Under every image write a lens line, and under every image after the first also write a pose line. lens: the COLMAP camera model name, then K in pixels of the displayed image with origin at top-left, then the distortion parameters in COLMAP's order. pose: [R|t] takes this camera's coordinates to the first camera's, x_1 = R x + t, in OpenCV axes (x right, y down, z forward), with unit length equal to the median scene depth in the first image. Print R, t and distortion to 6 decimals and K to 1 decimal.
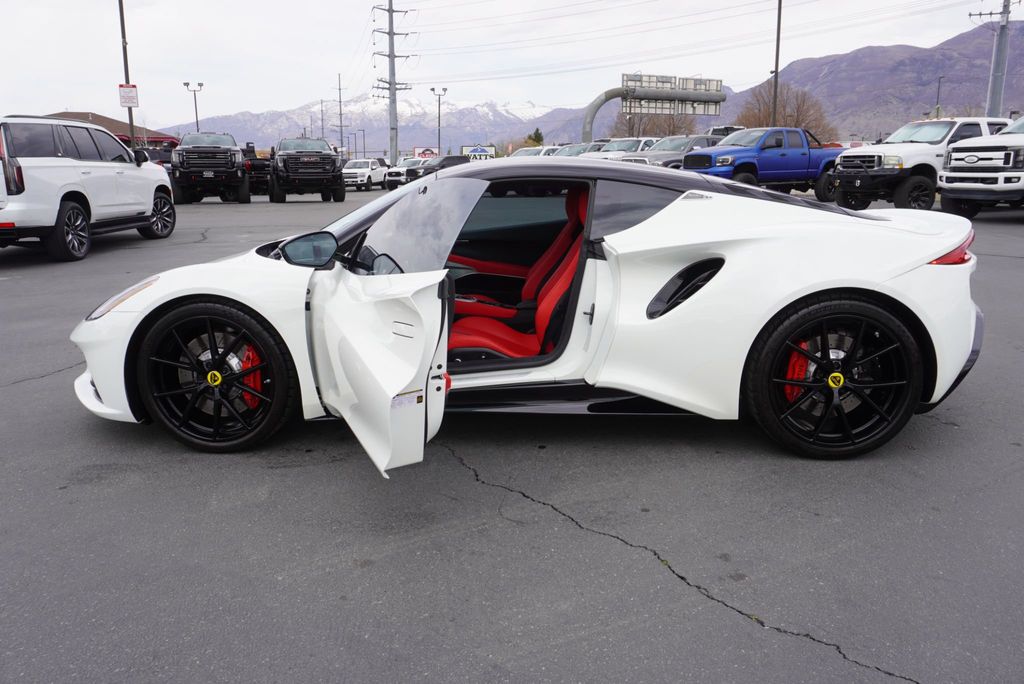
lens RADIAL K [[766.0, 0, 512.0], [0, 766.0, 342.0], [0, 0, 1]] dist [-0.013327, 0.008116]
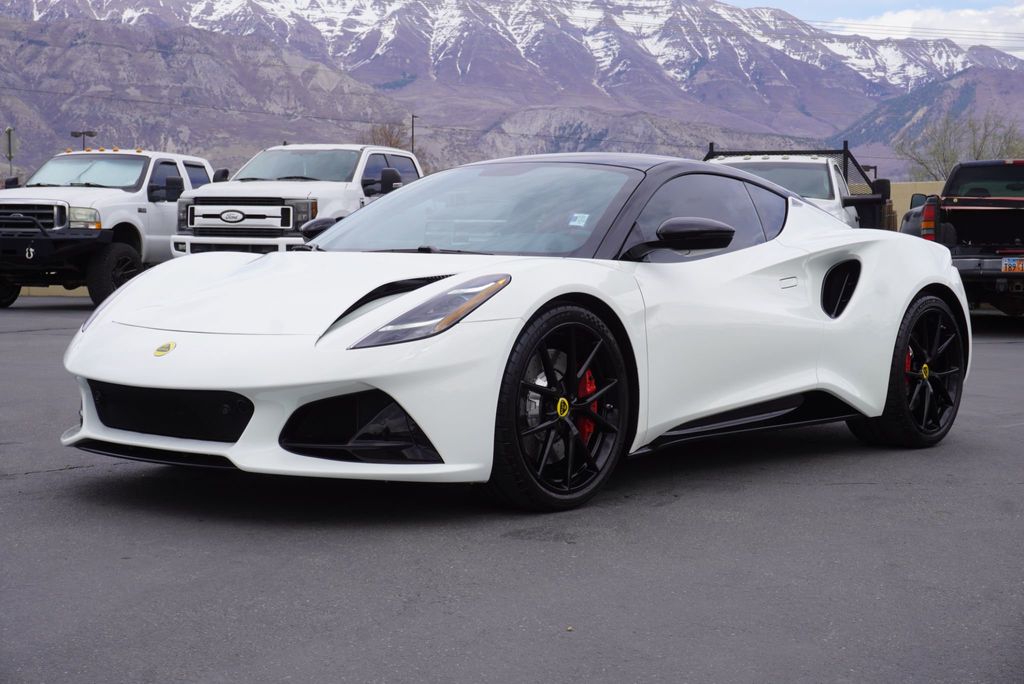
lens RADIAL K [[1760.7, 0, 512.0], [0, 1760.7, 342.0], [0, 0, 1]] dist [0.027125, 0.022332]
pose [[0.574238, -0.015845, 0.818535, -1.465525], [0.159136, 0.982903, -0.092615, 0.108882], [-0.803073, 0.183442, 0.566942, 0.027186]]
